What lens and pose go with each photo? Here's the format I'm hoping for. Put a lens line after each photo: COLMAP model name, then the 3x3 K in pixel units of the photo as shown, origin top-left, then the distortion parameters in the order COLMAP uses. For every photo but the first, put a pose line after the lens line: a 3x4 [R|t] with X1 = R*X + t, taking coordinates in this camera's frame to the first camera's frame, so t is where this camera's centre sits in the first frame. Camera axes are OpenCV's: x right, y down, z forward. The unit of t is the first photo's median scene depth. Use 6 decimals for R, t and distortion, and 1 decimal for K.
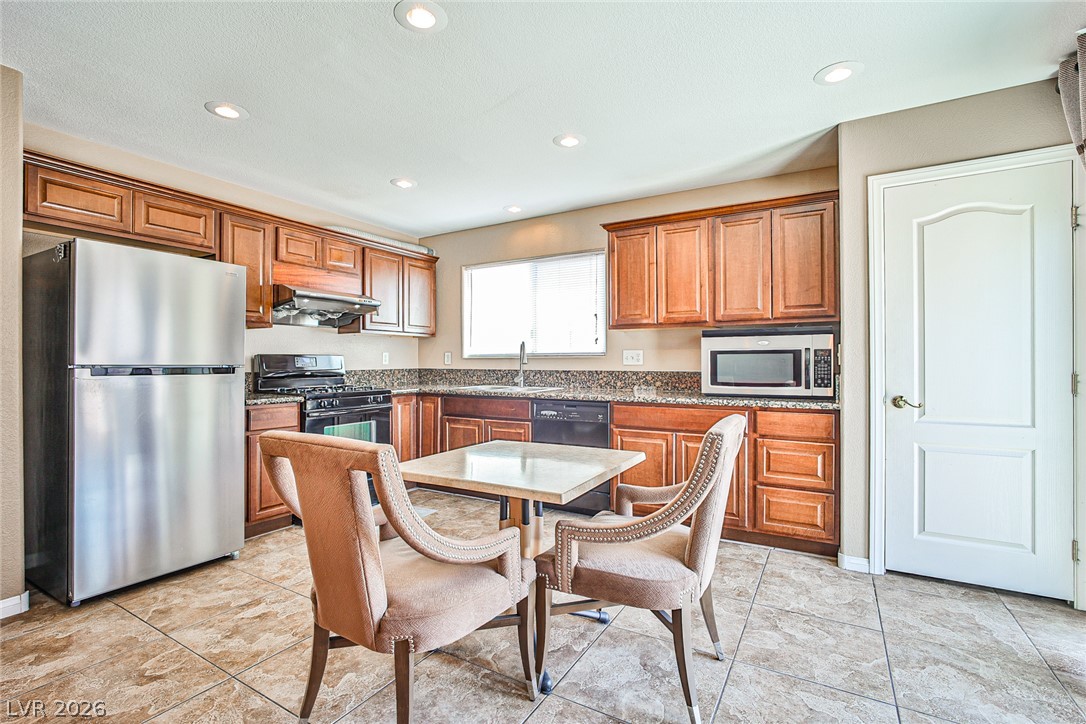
lens RADIAL K [[497.6, 0, 547.7], [0, 497.6, 360.8], [0, 0, 1]] dist [-0.029762, 0.016388]
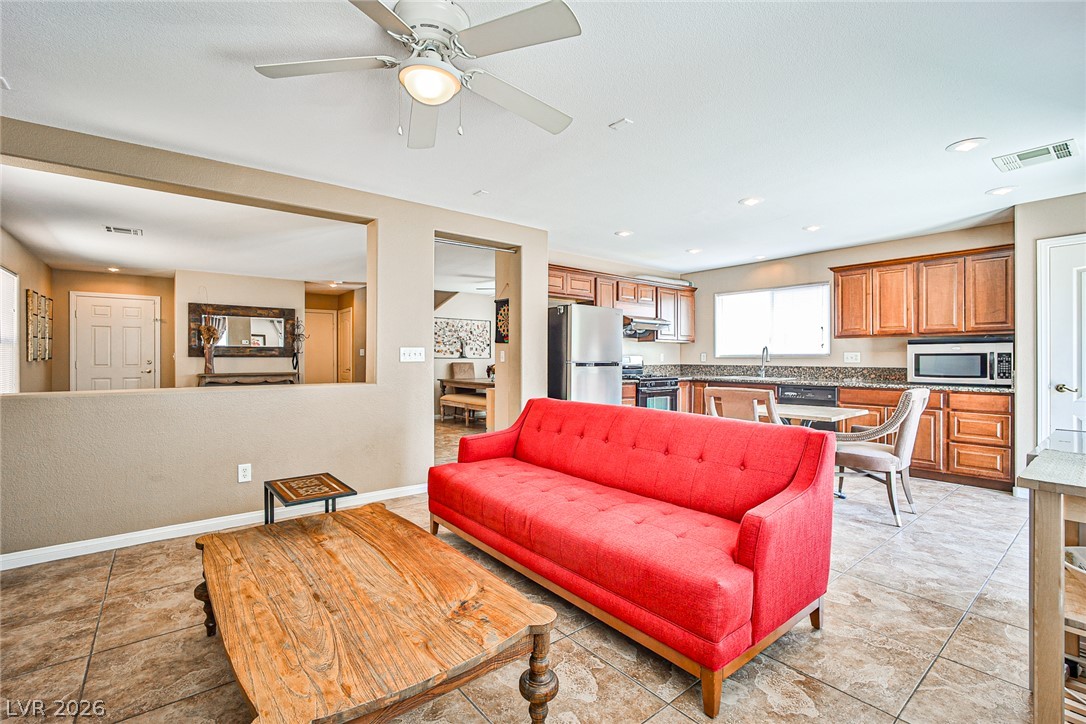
lens RADIAL K [[482.4, 0, 545.7], [0, 482.4, 359.5], [0, 0, 1]] dist [-0.042915, 0.017199]
pose [[0.932693, 0.002962, -0.360658, -0.178522], [-0.001424, 0.999989, 0.004531, -0.006570], [0.360667, -0.003713, 0.932687, -0.668975]]
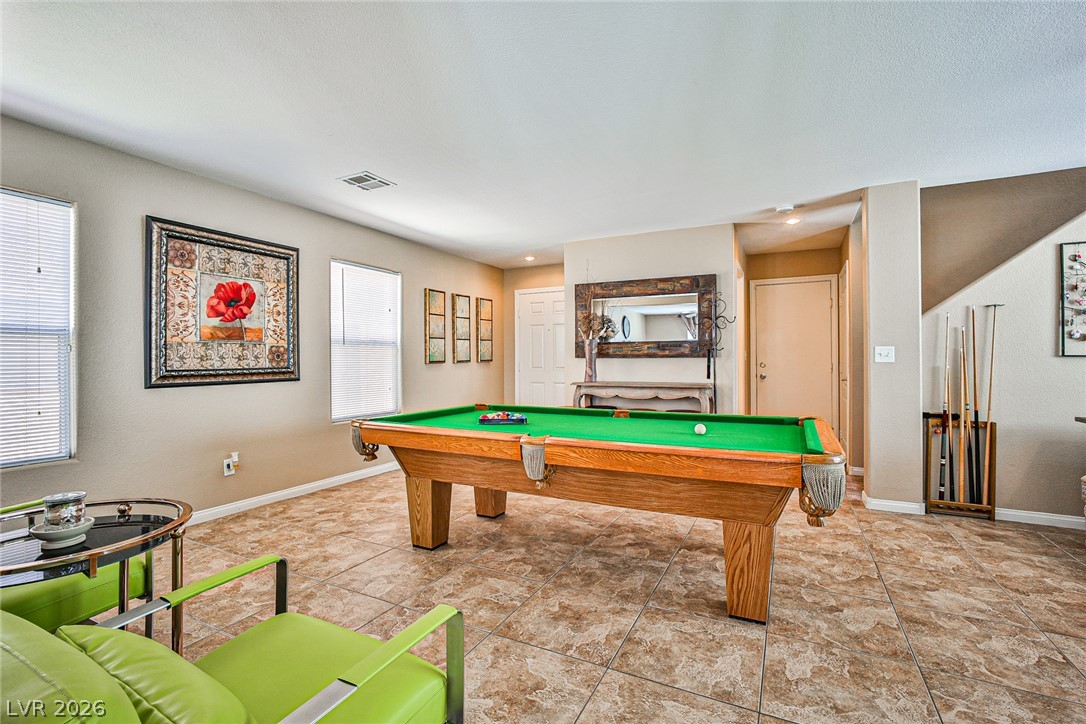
lens RADIAL K [[494.3, 0, 527.1], [0, 494.3, 358.7], [0, 0, 1]] dist [-0.039252, 0.015969]
pose [[0.035715, -0.002786, -0.999358, -0.804722], [0.005231, 0.999983, -0.002601, -0.001105], [0.999348, -0.005134, 0.035729, 0.483774]]
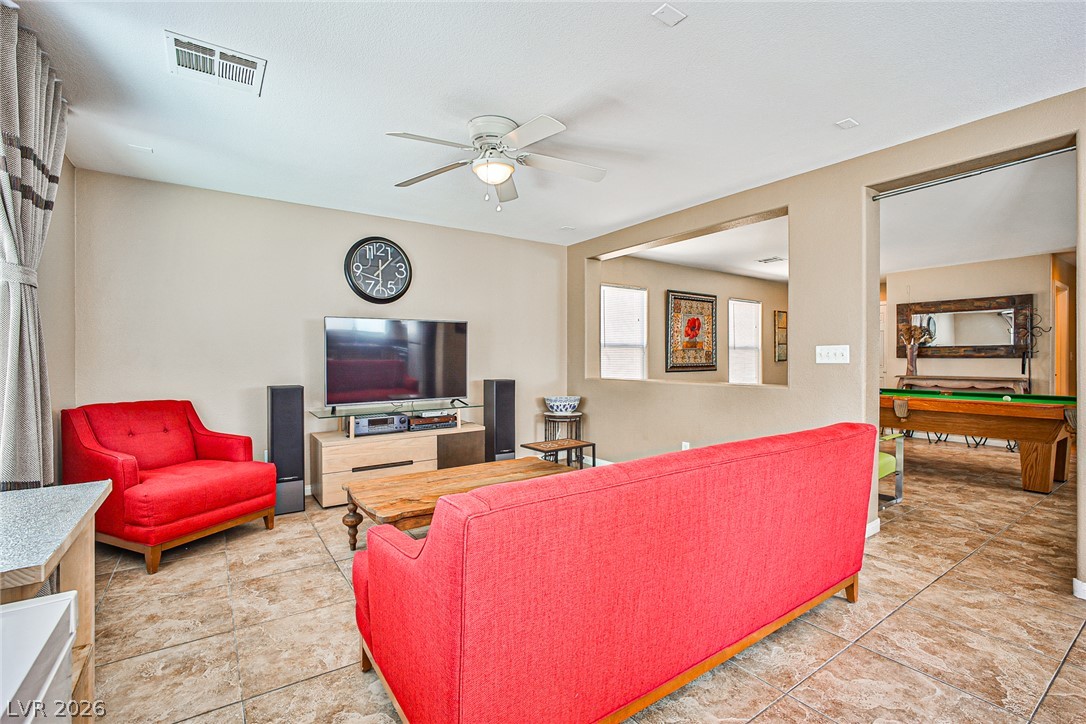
lens RADIAL K [[486.4, 0, 541.1], [0, 486.4, 360.1], [0, 0, 1]] dist [-0.038336, 0.015775]
pose [[-0.421193, 0.002585, -0.906968, 0.182637], [0.001055, 0.999997, 0.002360, -0.003915], [0.906971, 0.000037, -0.421194, 0.162601]]
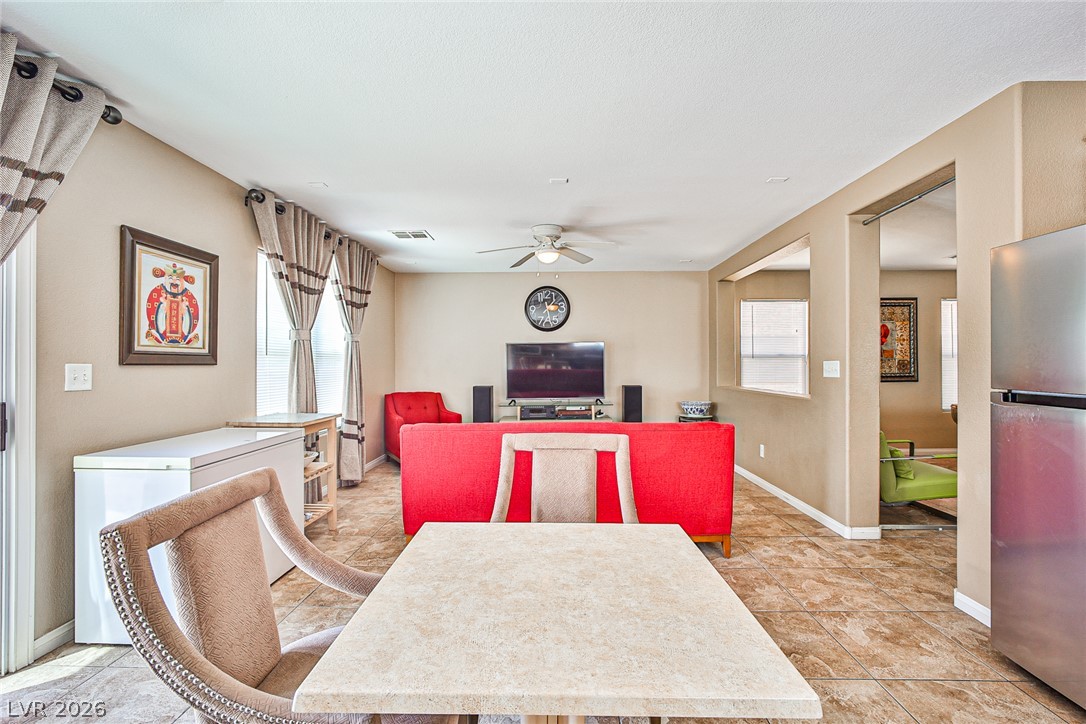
lens RADIAL K [[489.4, 0, 543.0], [0, 489.4, 362.0], [0, 0, 1]] dist [-0.044500, 0.015682]
pose [[-0.875296, 0.000288, -0.483587, 0.136086], [0.001757, 0.999995, -0.002583, -0.026718], [0.483584, -0.003111, -0.875292, 0.855118]]
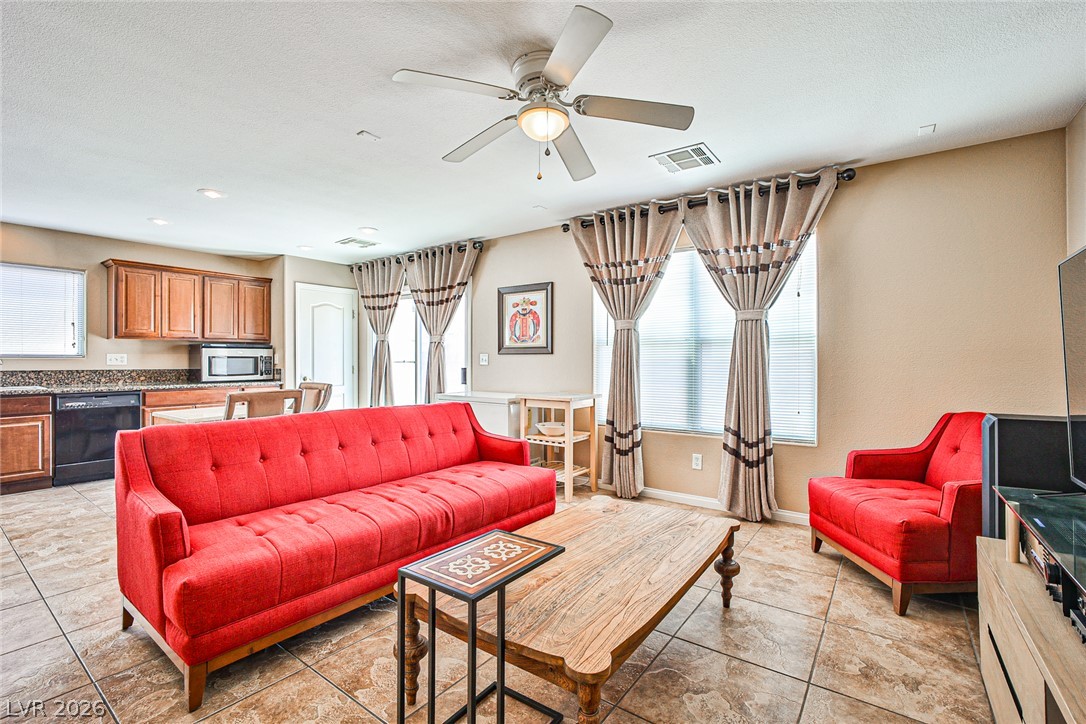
lens RADIAL K [[494.3, 0, 527.1], [0, 494.3, 358.7], [0, 0, 1]] dist [-0.039252, 0.015969]
pose [[0.137089, 0.004598, 0.990548, -1.096048], [-0.002529, 0.999988, -0.004292, -0.006419], [-0.990556, -0.001917, 0.137099, -0.292333]]
